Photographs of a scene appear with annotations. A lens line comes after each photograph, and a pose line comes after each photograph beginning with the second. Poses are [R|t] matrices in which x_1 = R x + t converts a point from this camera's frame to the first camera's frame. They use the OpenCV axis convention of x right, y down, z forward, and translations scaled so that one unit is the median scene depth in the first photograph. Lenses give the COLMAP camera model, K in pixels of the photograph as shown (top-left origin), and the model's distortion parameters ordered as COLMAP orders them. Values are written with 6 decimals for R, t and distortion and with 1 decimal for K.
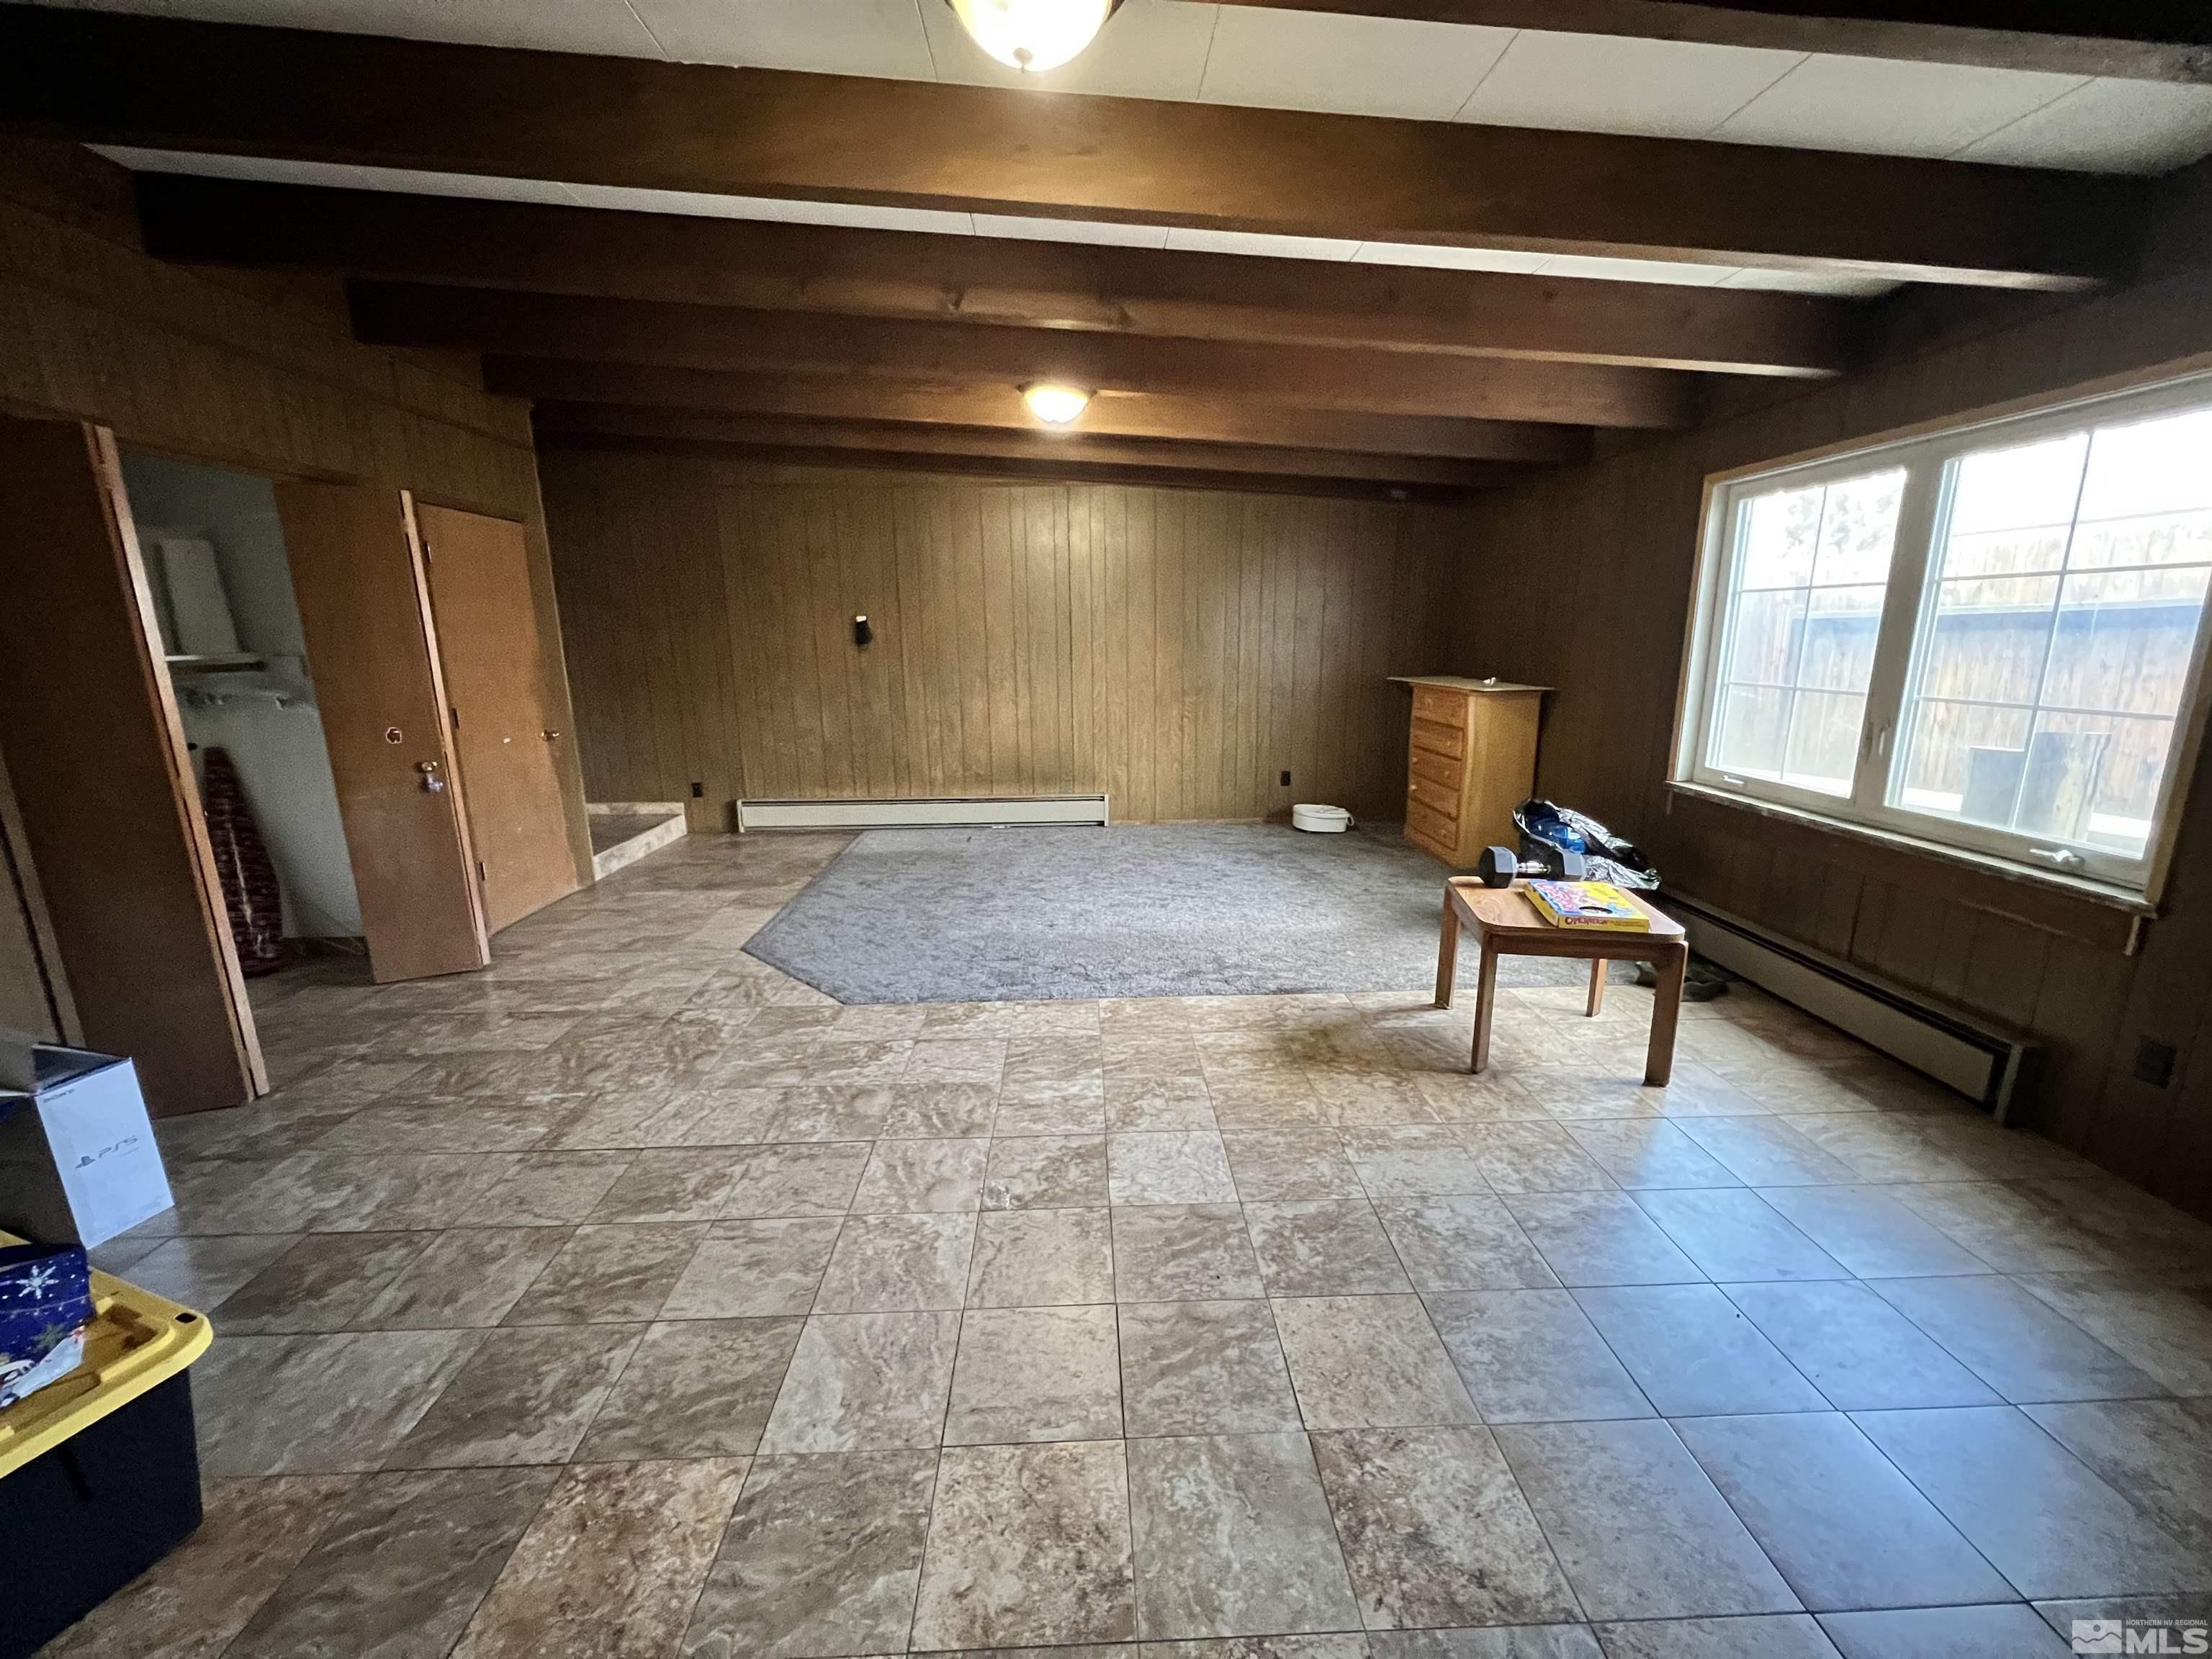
lens RADIAL K [[879.1, 0, 1107.5], [0, 879.1, 828.2], [0, 0, 1]] dist [-0.003901, -0.000421]
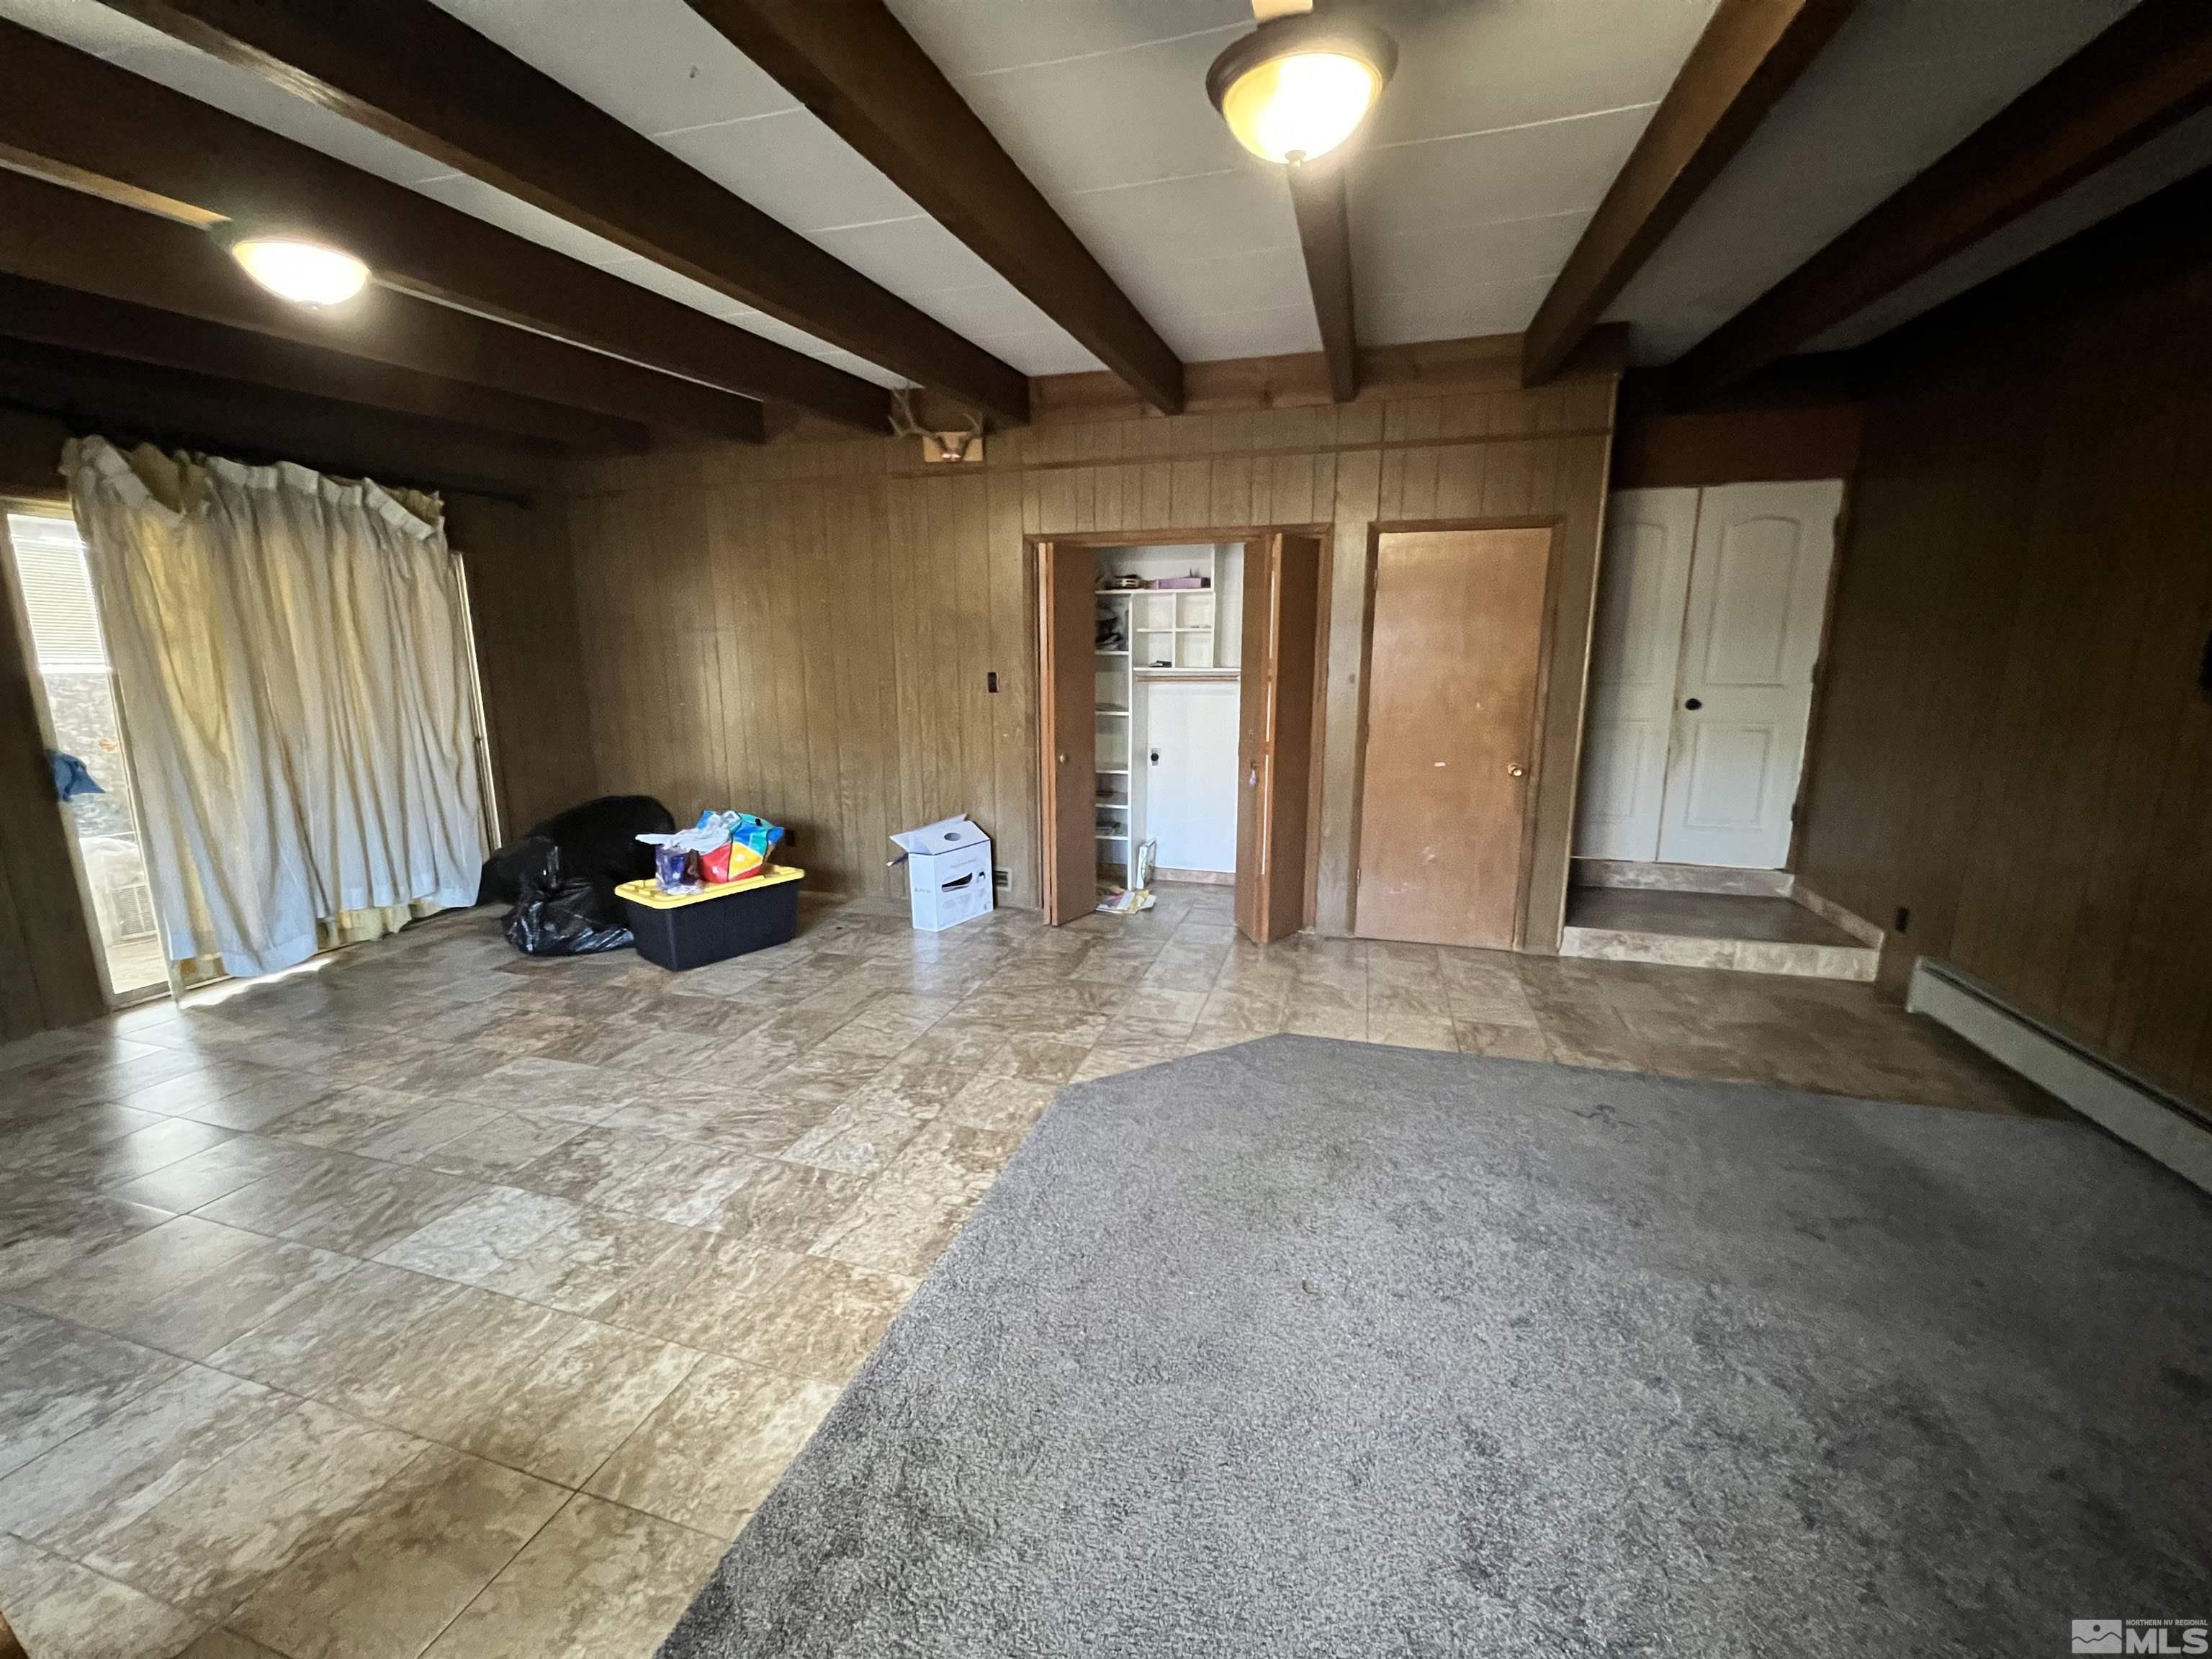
lens RADIAL K [[879.1, 0, 1105.8], [0, 879.1, 828.7], [0, 0, 1]] dist [-0.003901, -0.000421]
pose [[-0.310595, 0.189633, -0.931435, 0.533909], [-0.204648, 0.943578, 0.260346, -0.324615], [0.928251, 0.271478, -0.254262, 1.422529]]
